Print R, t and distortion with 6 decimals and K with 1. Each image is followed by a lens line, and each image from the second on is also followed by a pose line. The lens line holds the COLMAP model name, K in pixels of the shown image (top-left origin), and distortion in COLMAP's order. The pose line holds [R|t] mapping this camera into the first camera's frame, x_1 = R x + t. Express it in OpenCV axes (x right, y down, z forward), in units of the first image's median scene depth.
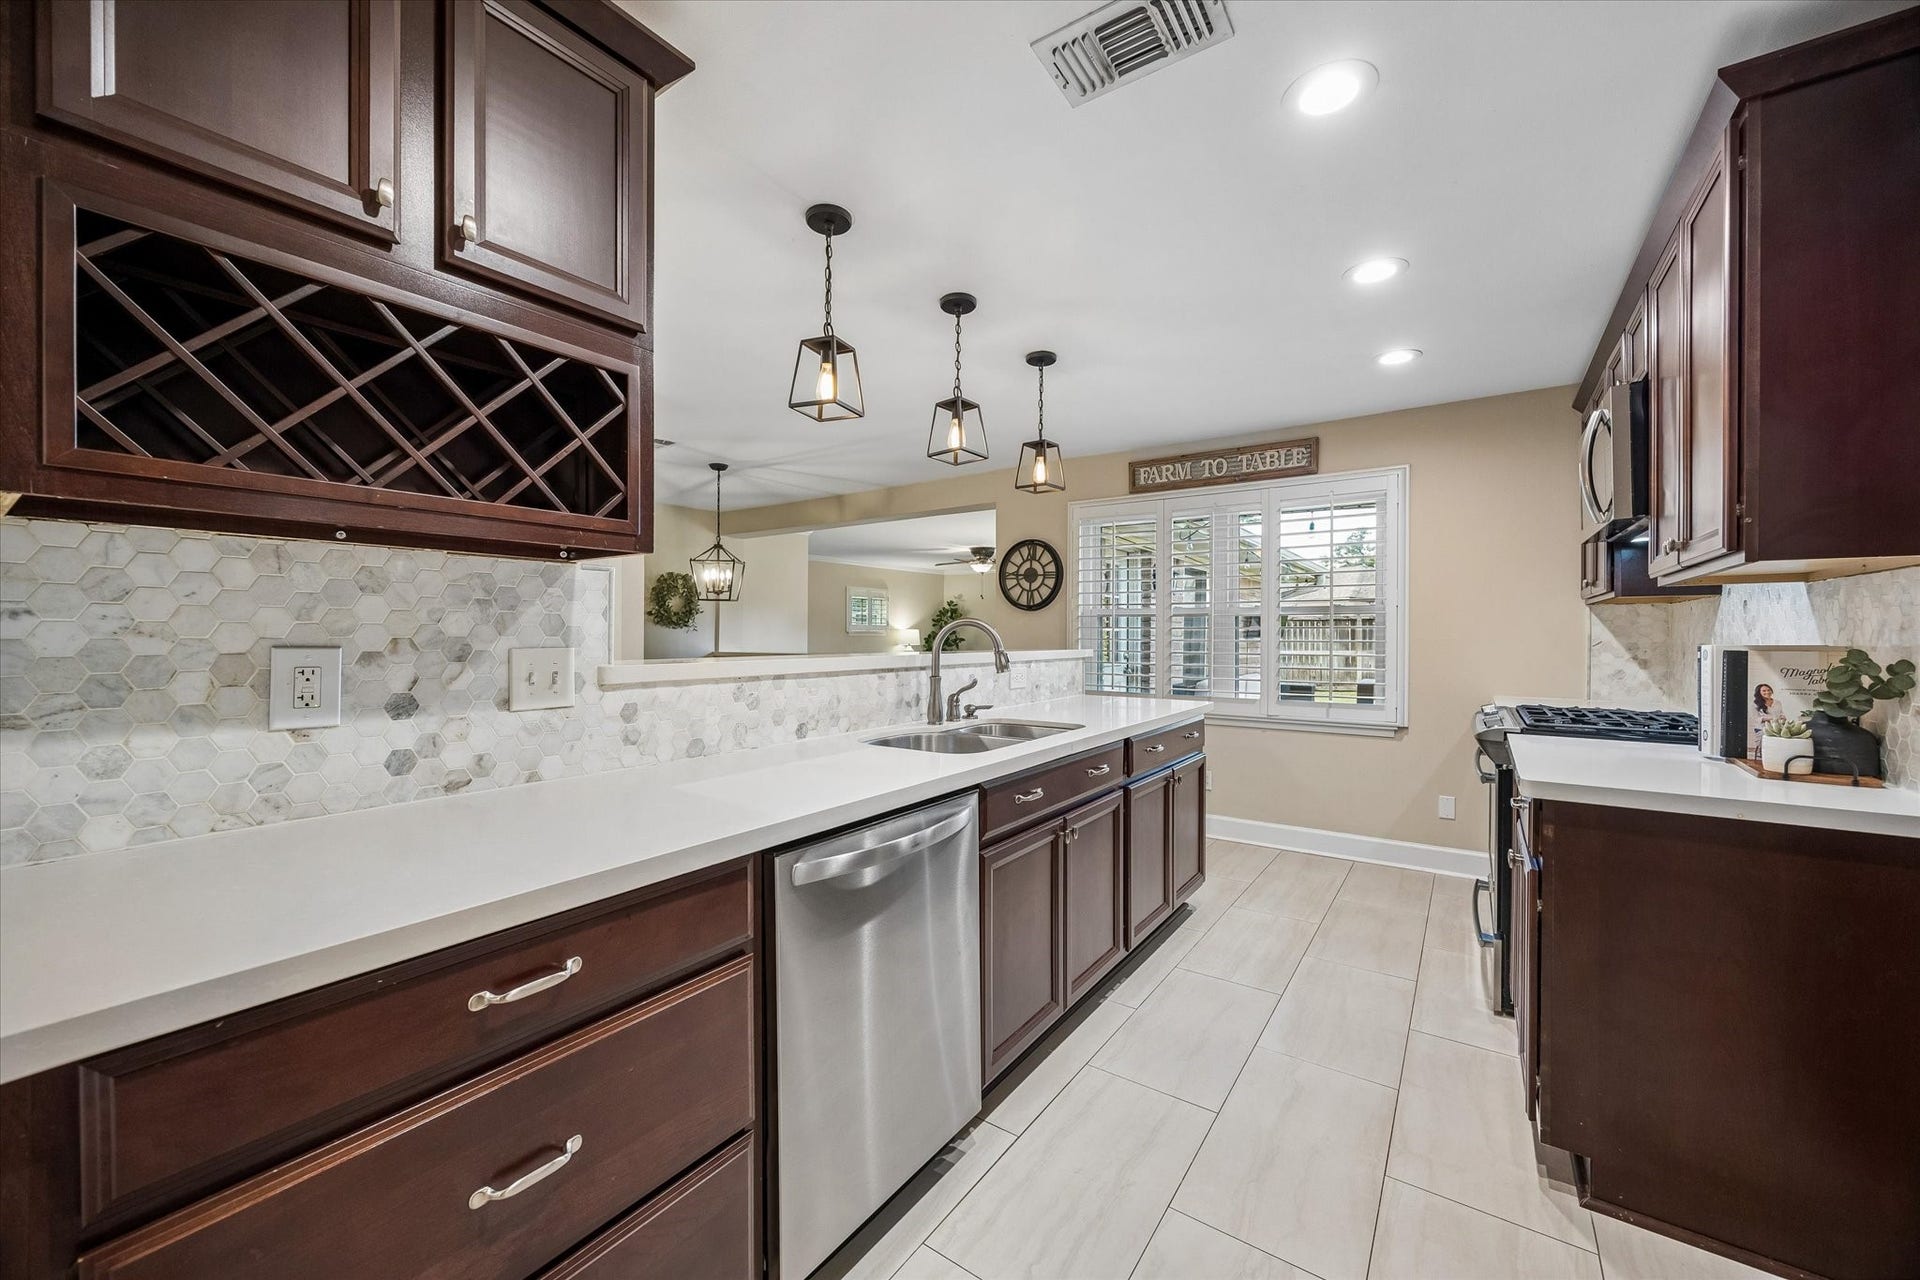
lens RADIAL K [[738.5, 0, 955.2], [0, 738.5, 639.9], [0, 0, 1]] dist [-0.004171, -0.000690]
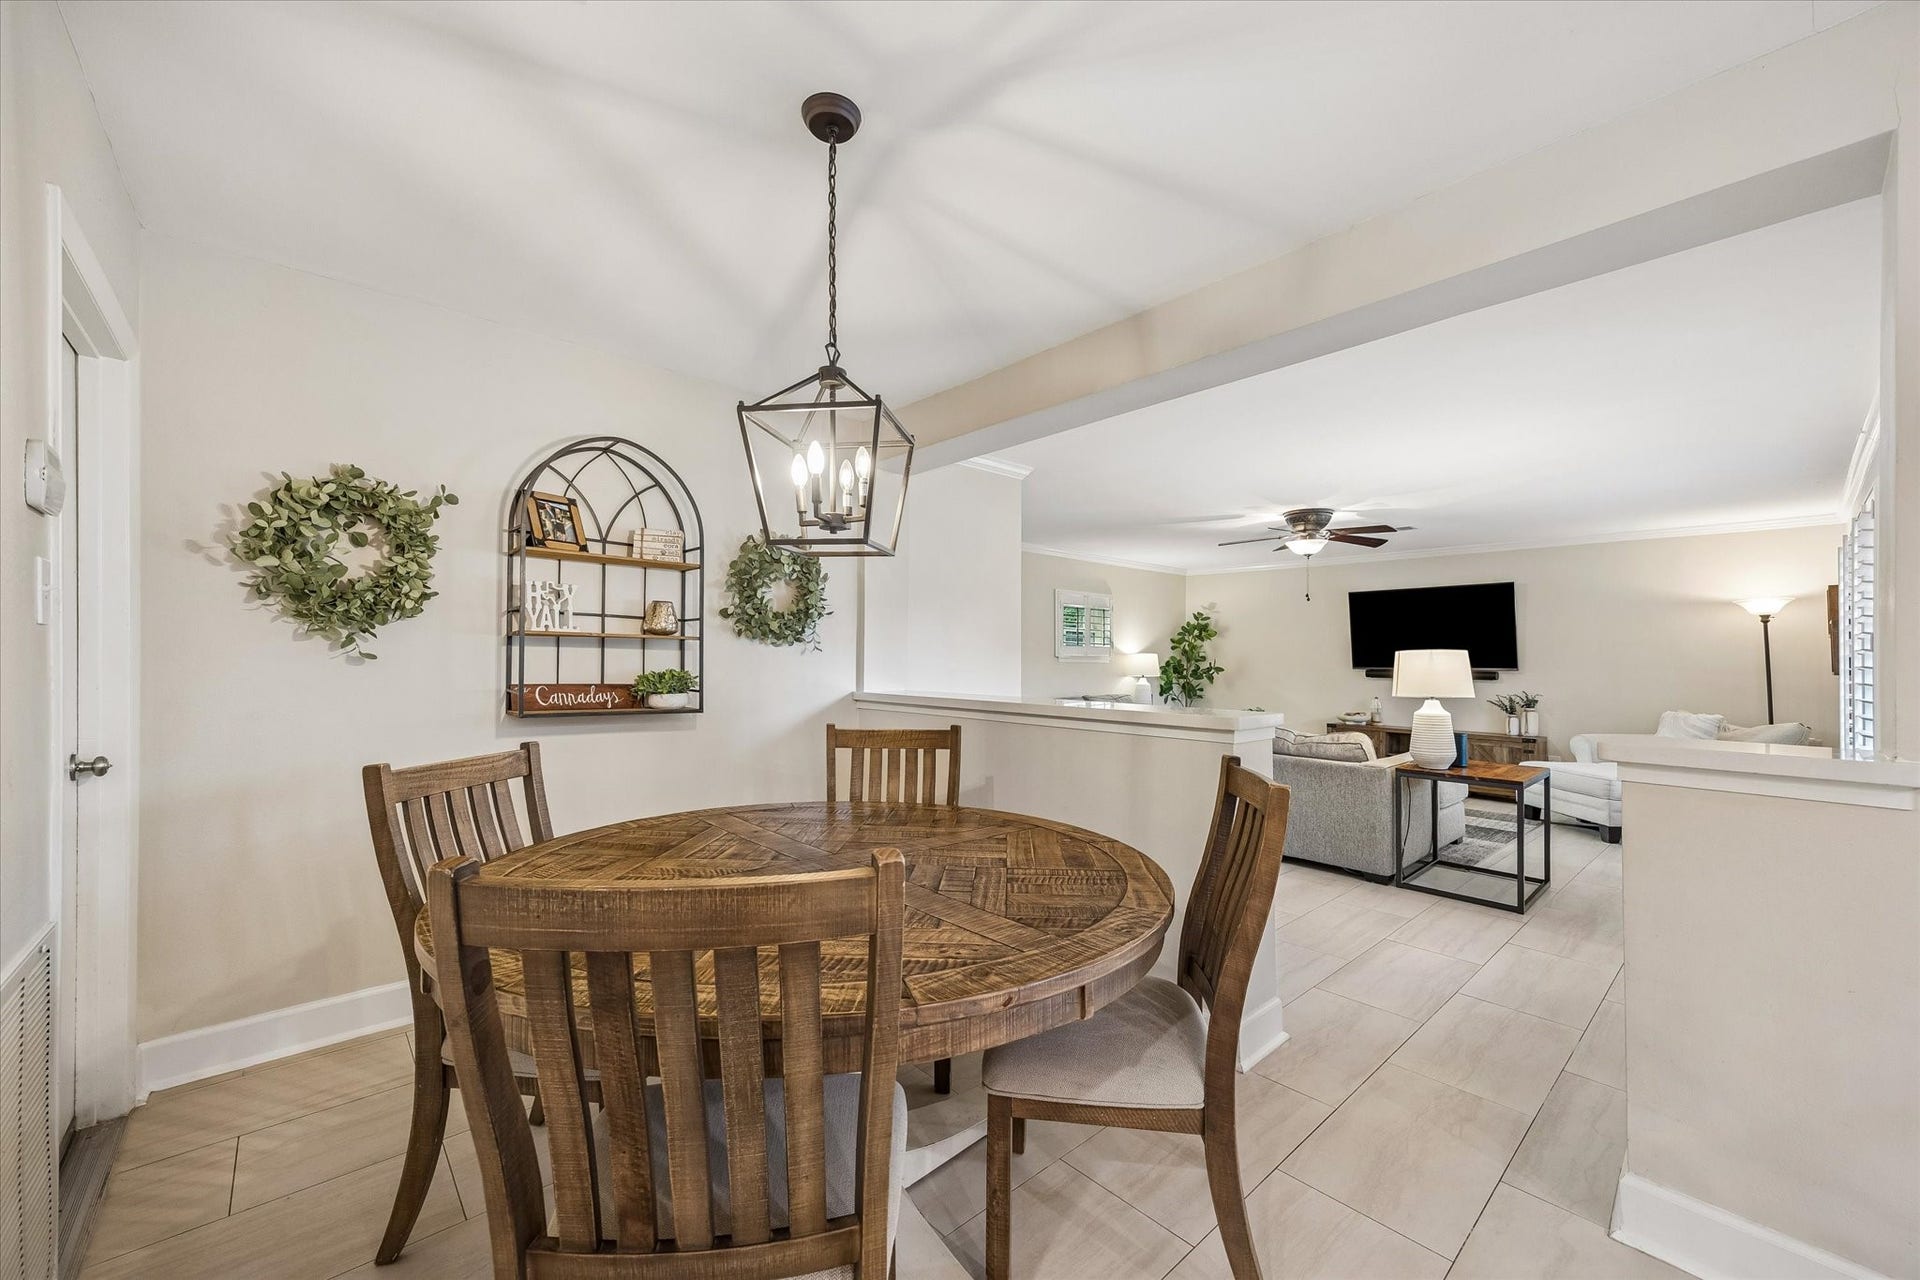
lens RADIAL K [[738.5, 0, 956.3], [0, 738.5, 656.2], [0, 0, 1]] dist [-0.004171, -0.000690]
pose [[0.975558, 0.000012, -0.219742, -0.152925], [-0.003380, 0.999883, -0.014951, -0.001496], [0.219716, 0.015328, 0.975443, 0.540175]]
